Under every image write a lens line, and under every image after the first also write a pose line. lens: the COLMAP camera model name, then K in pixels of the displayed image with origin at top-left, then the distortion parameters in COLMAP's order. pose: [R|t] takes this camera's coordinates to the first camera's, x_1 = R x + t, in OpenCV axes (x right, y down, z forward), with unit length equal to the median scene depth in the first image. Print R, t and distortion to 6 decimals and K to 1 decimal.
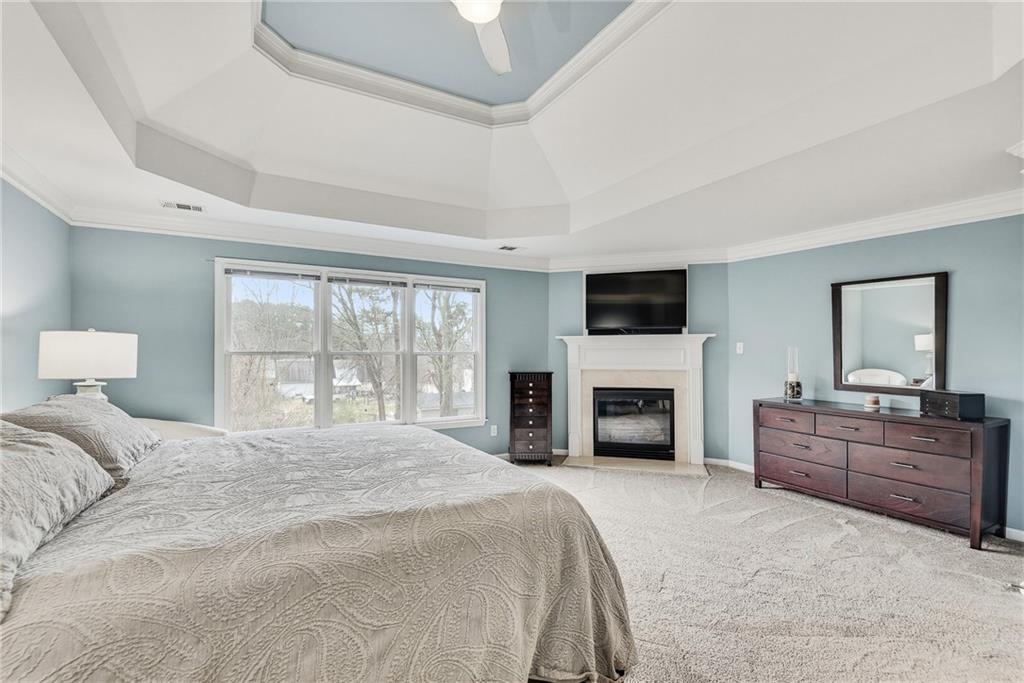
lens RADIAL K [[475.6, 0, 507.8], [0, 475.6, 350.8], [0, 0, 1]] dist [0.011303, -0.000921]
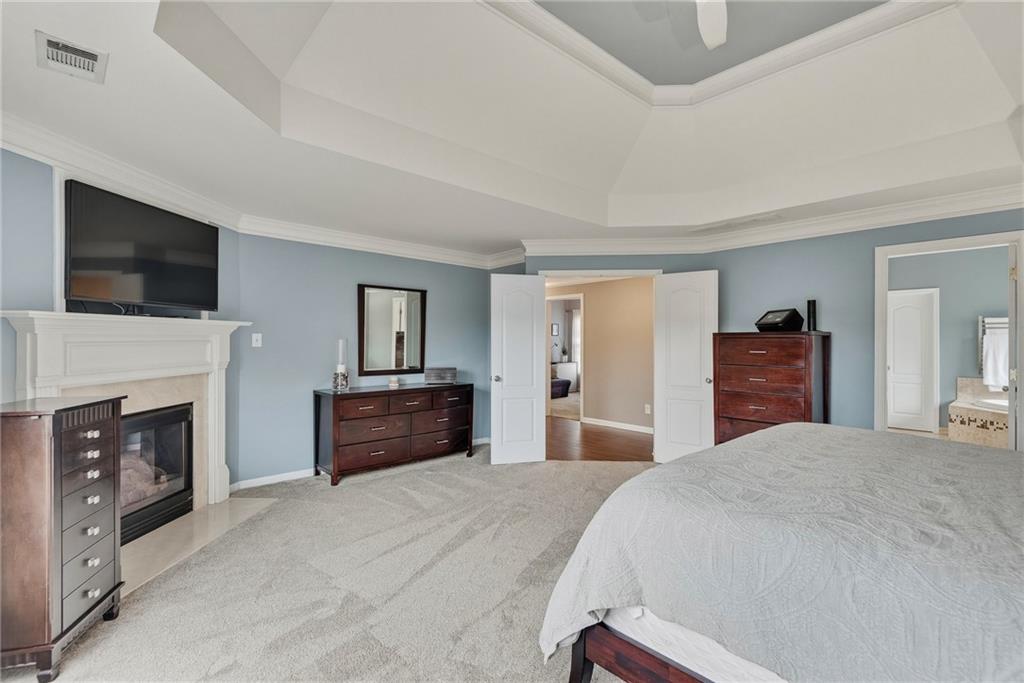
lens RADIAL K [[475.6, 0, 507.8], [0, 475.6, 350.8], [0, 0, 1]] dist [0.011303, -0.000921]
pose [[-0.263245, -0.019780, 0.964526, -0.420655], [0.007324, 0.999720, 0.022501, -0.003095], [-0.964701, 0.012988, -0.263026, 0.782905]]
